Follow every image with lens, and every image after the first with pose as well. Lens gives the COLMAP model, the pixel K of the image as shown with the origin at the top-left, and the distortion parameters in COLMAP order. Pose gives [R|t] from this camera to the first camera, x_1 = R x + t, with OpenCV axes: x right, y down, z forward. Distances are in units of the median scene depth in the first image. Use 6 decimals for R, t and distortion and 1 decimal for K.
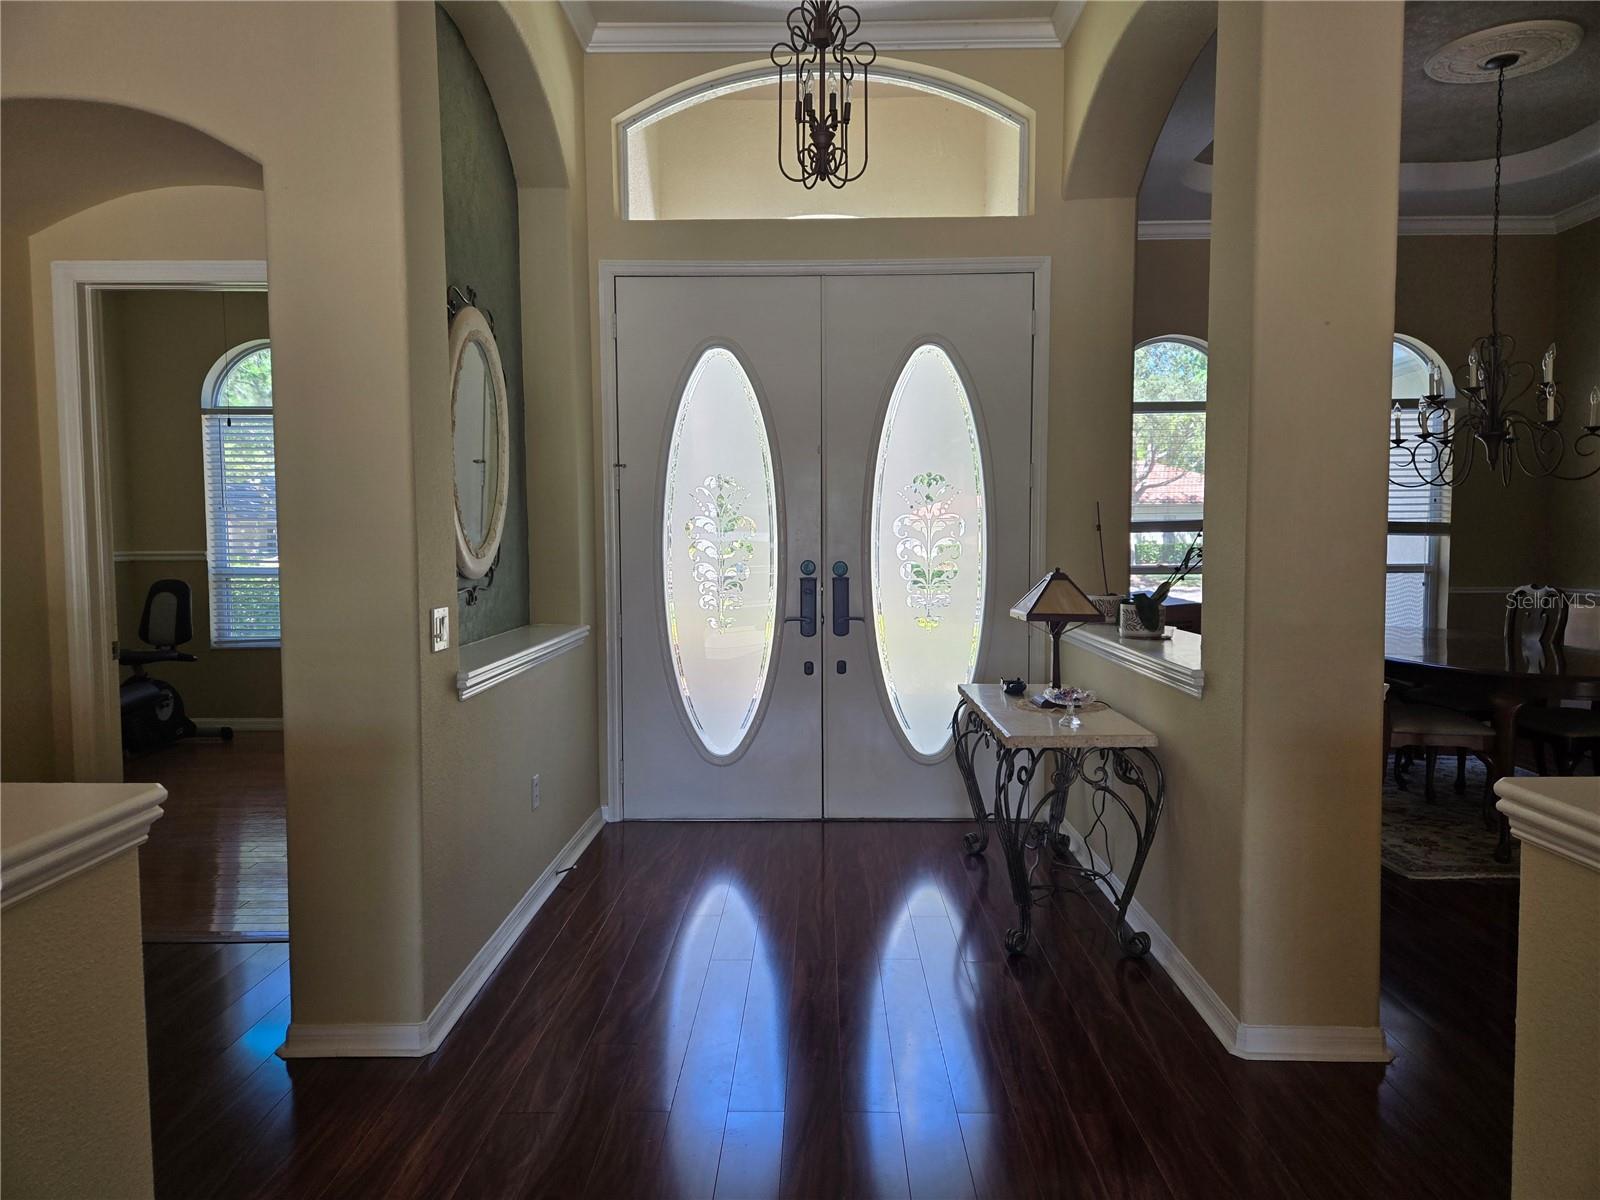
lens RADIAL K [[1044.7, 0, 800.0], [0, 1044.7, 600.0], [0, 0, 1]] dist [0.083525, -0.065123]
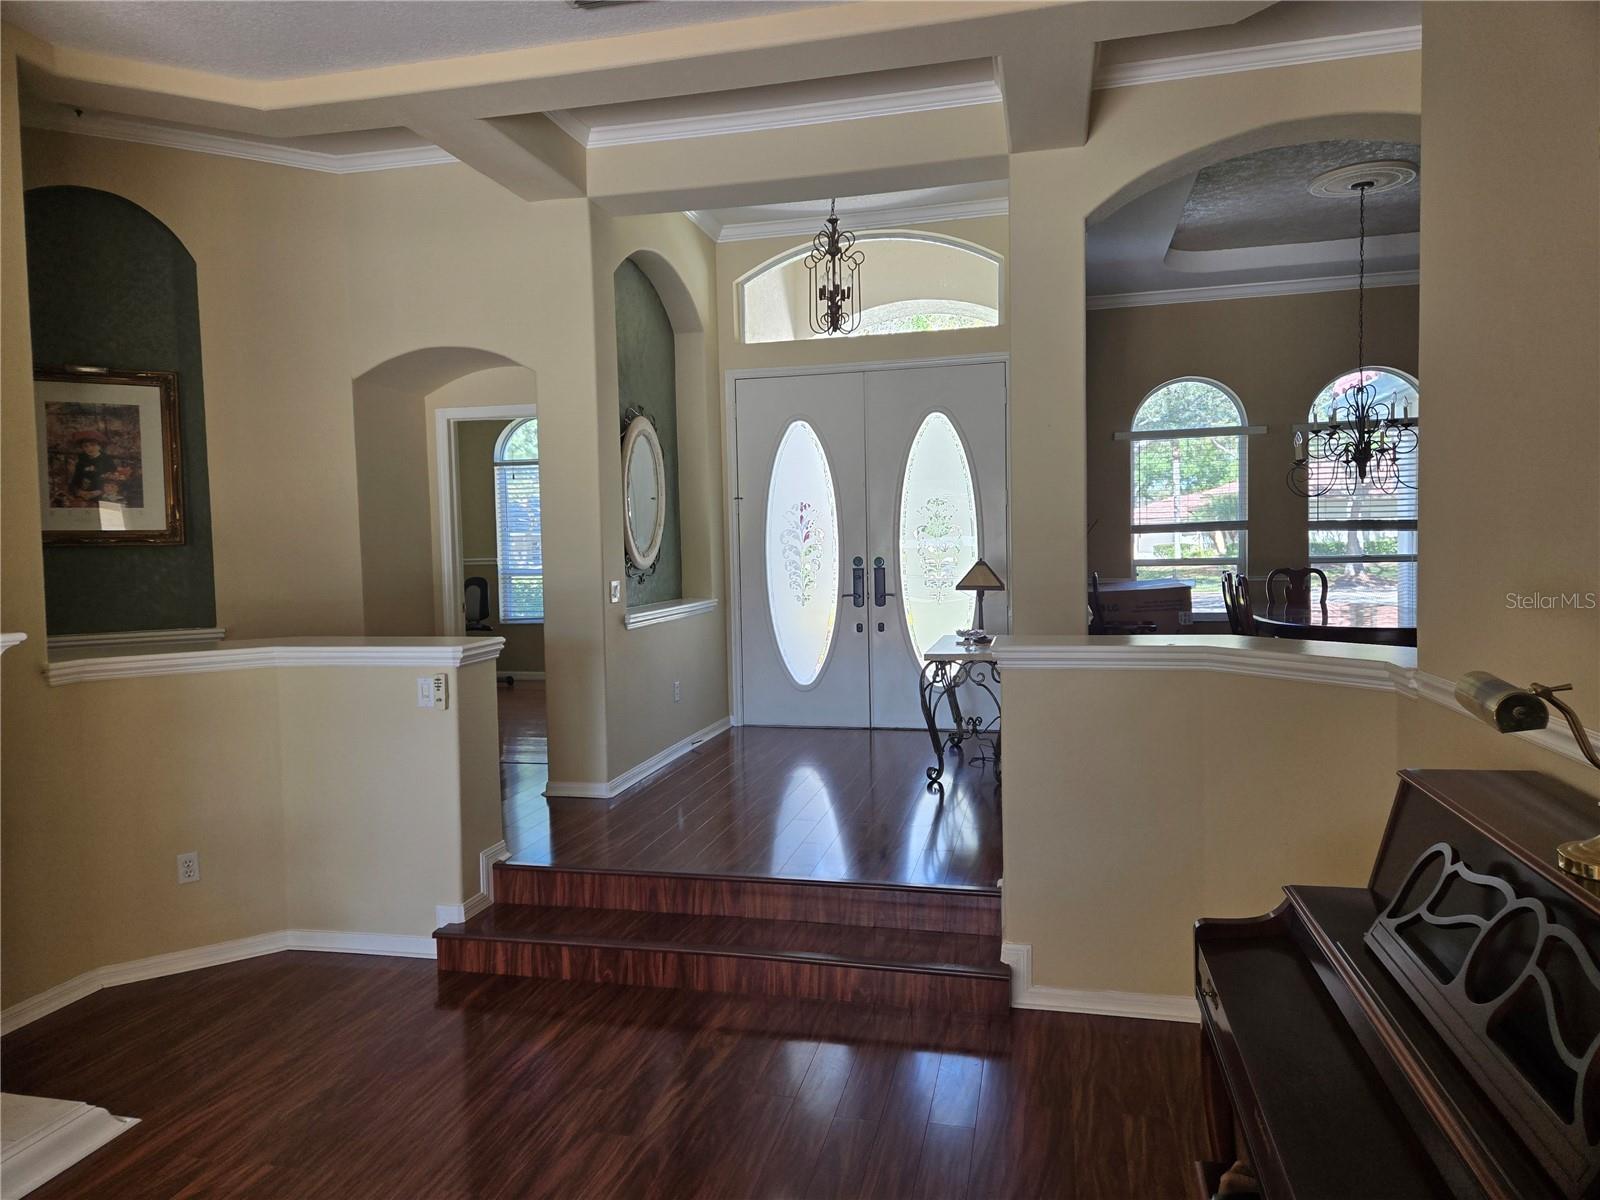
lens RADIAL K [[1044.7, 0, 800.0], [0, 1044.7, 600.0], [0, 0, 1]] dist [0.083525, -0.065123]
pose [[0.976912, -0.005560, -0.213571, 0.251234], [0.004655, 0.999978, -0.004741, 0.032057], [0.213593, 0.003638, 0.976916, -0.511837]]
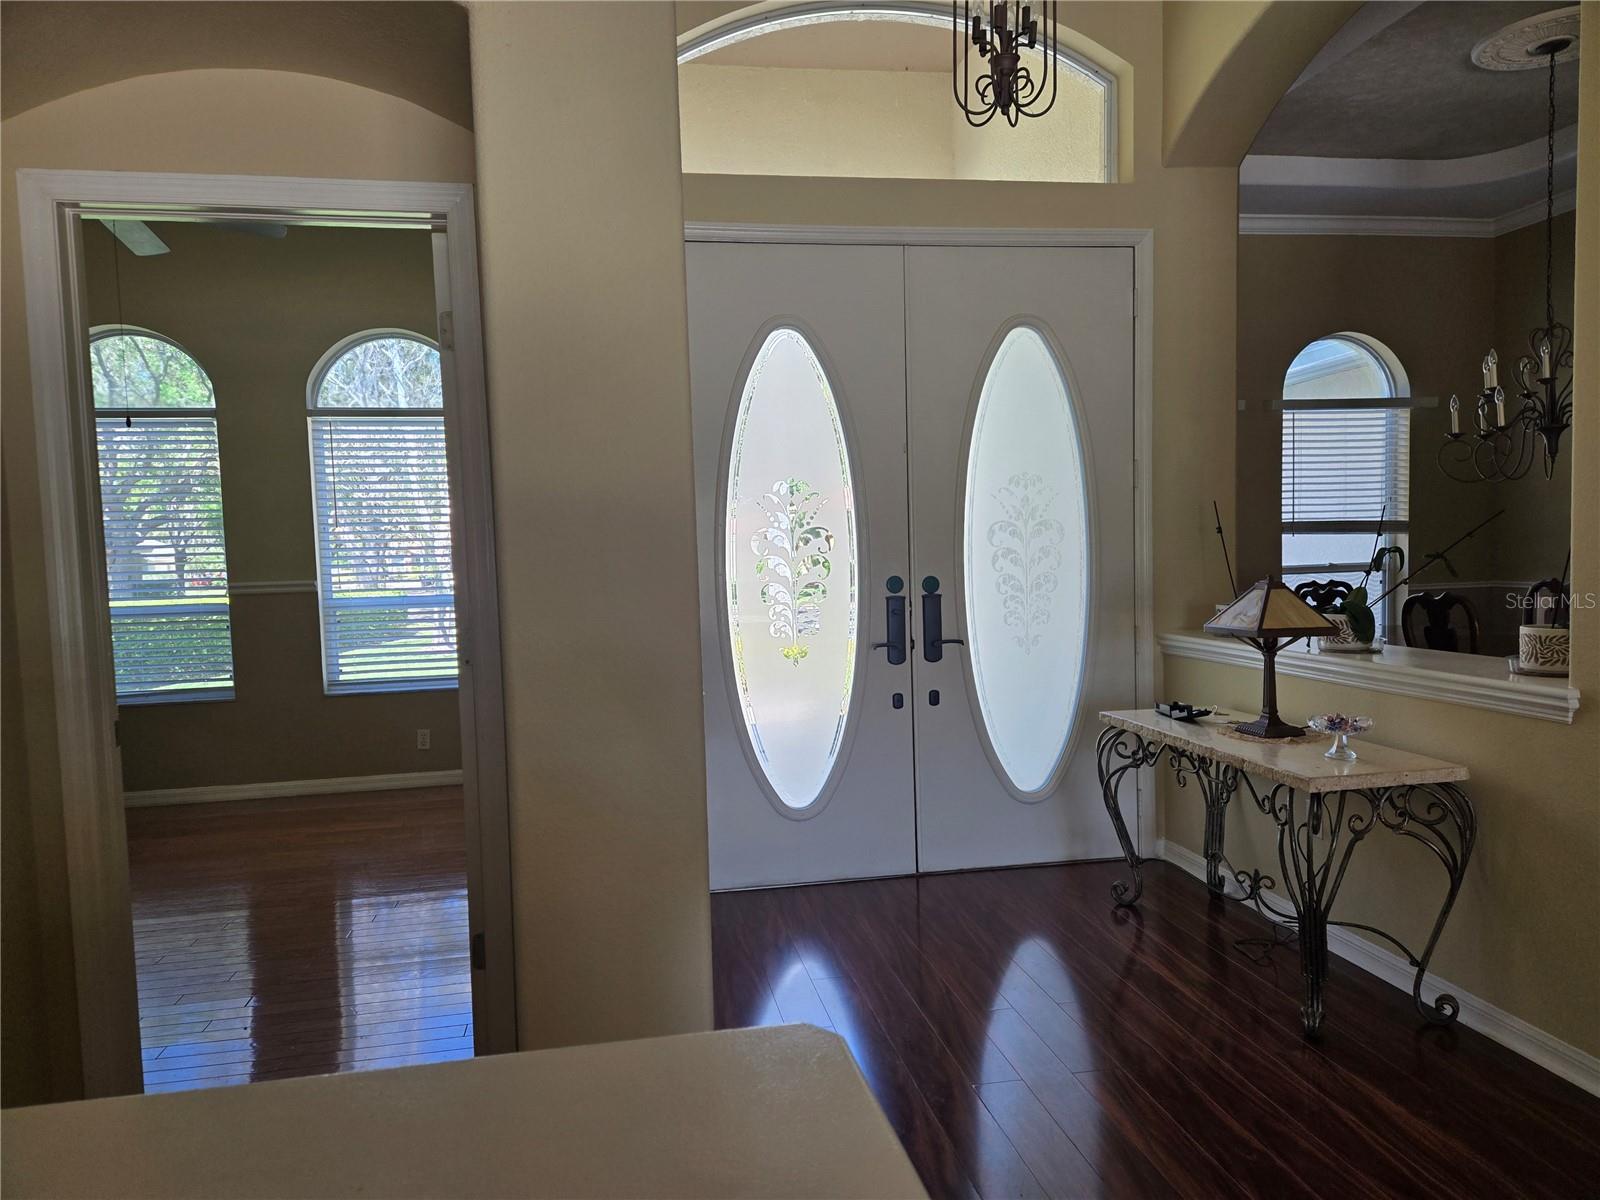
lens RADIAL K [[1041.7, 0, 778.2], [0, 1041.7, 614.3], [0, 0, 1]] dist [0.082666, -0.063972]
pose [[0.983468, -0.037292, 0.177201, -0.241212], [0.037599, 0.999292, 0.001629, -0.011563], [-0.177136, 0.005061, 0.984173, 0.169575]]
